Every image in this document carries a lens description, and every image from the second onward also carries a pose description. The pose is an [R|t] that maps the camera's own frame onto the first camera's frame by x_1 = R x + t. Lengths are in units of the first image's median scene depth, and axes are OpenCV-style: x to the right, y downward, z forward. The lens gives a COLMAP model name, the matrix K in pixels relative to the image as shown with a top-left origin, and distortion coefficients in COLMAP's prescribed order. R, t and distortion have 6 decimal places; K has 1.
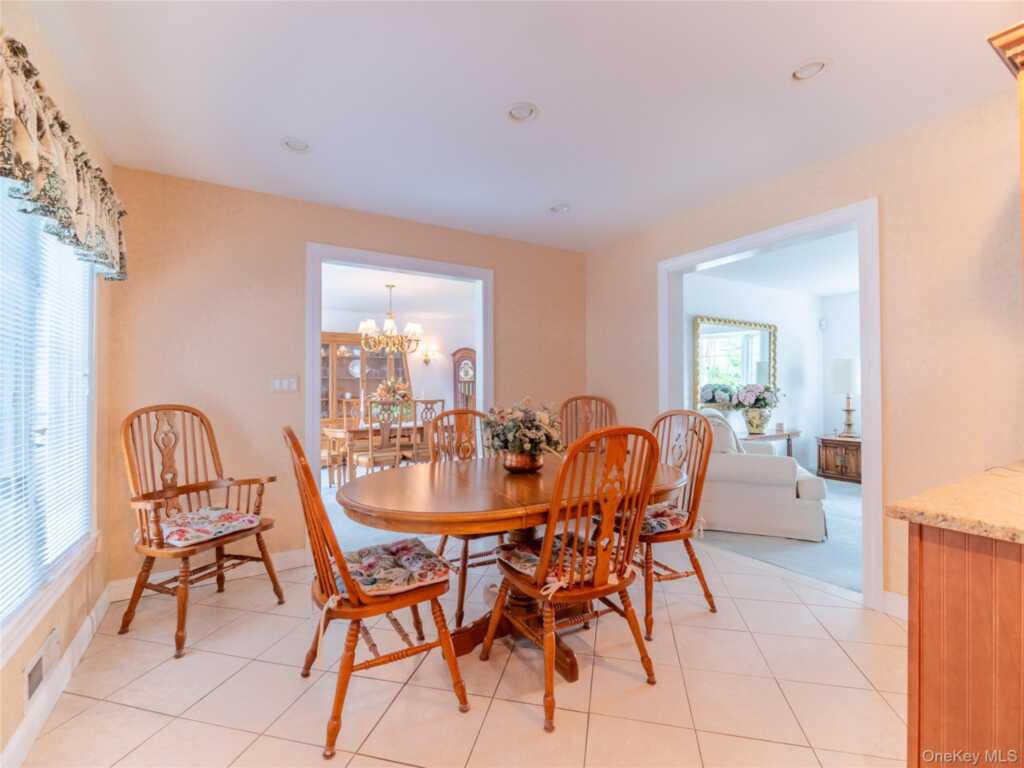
lens RADIAL K [[456.1, 0, 508.7], [0, 456.1, 381.0], [0, 0, 1]] dist [0.001982, -0.005529]
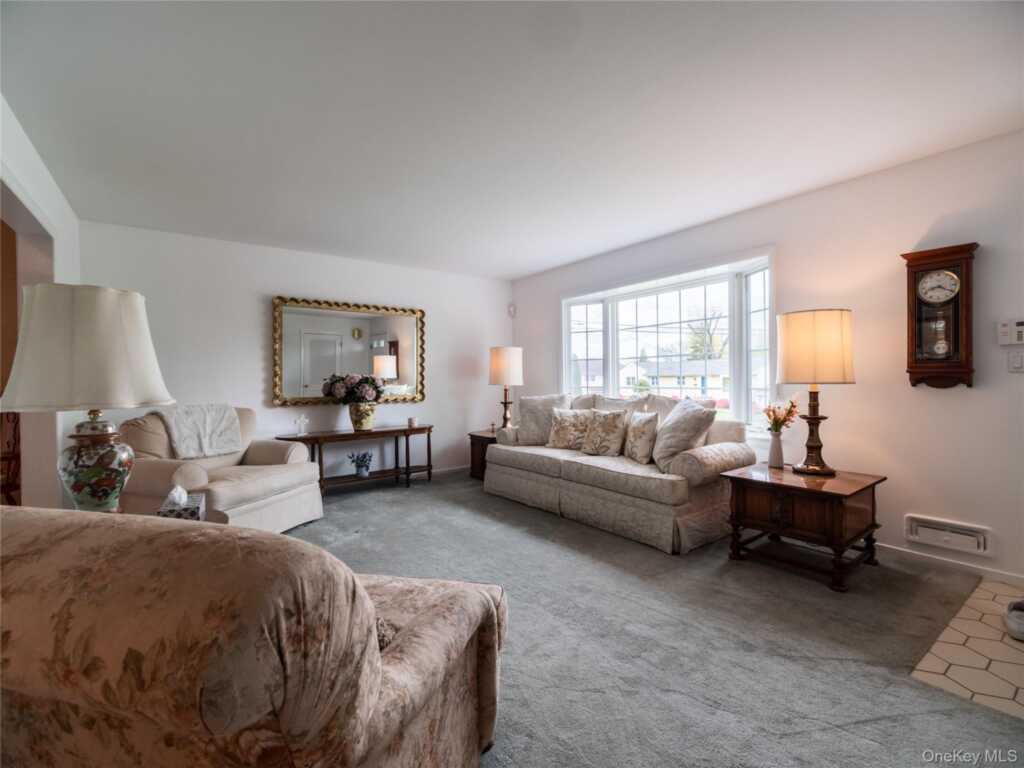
lens RADIAL K [[456.1, 0, 508.7], [0, 456.1, 381.0], [0, 0, 1]] dist [0.001982, -0.005529]
pose [[0.995749, 0.003829, 0.092033, 0.691268], [-0.004990, 0.999911, 0.012386, 0.008937], [-0.091977, -0.012793, 0.995679, 0.093867]]
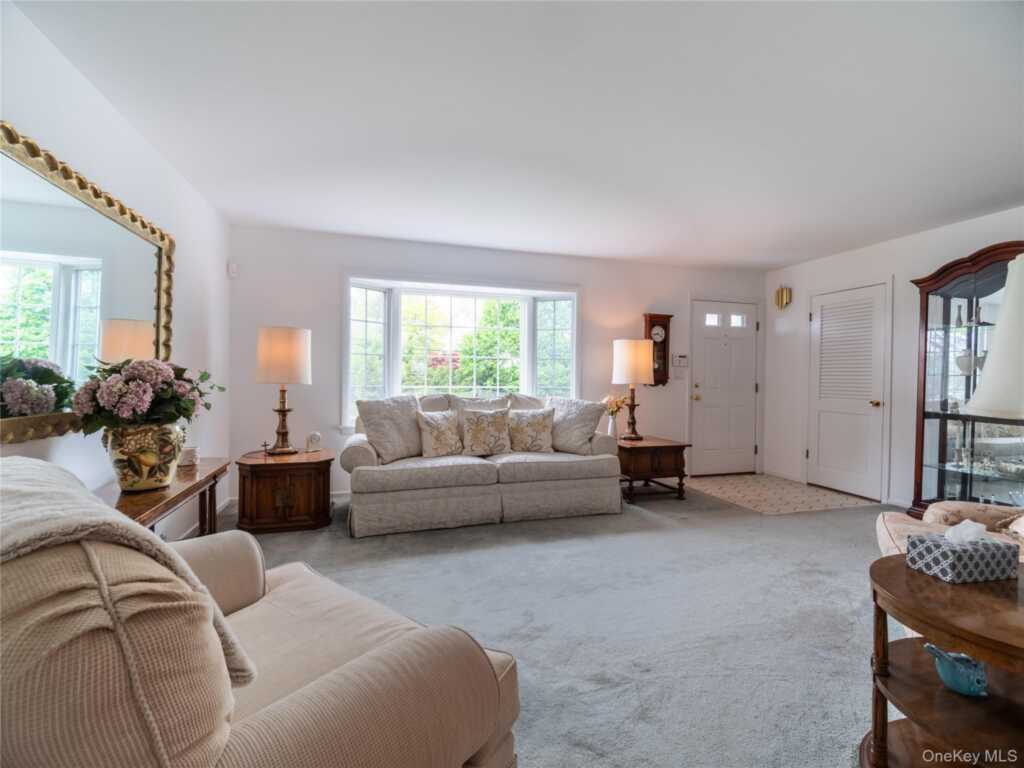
lens RADIAL K [[456.1, 0, 508.7], [0, 456.1, 381.0], [0, 0, 1]] dist [0.001982, -0.005529]
pose [[0.259555, 0.002998, 0.965724, 0.232023], [-0.027025, 0.999626, 0.004160, 0.013276], [-0.965350, -0.027178, 0.259539, 0.561030]]
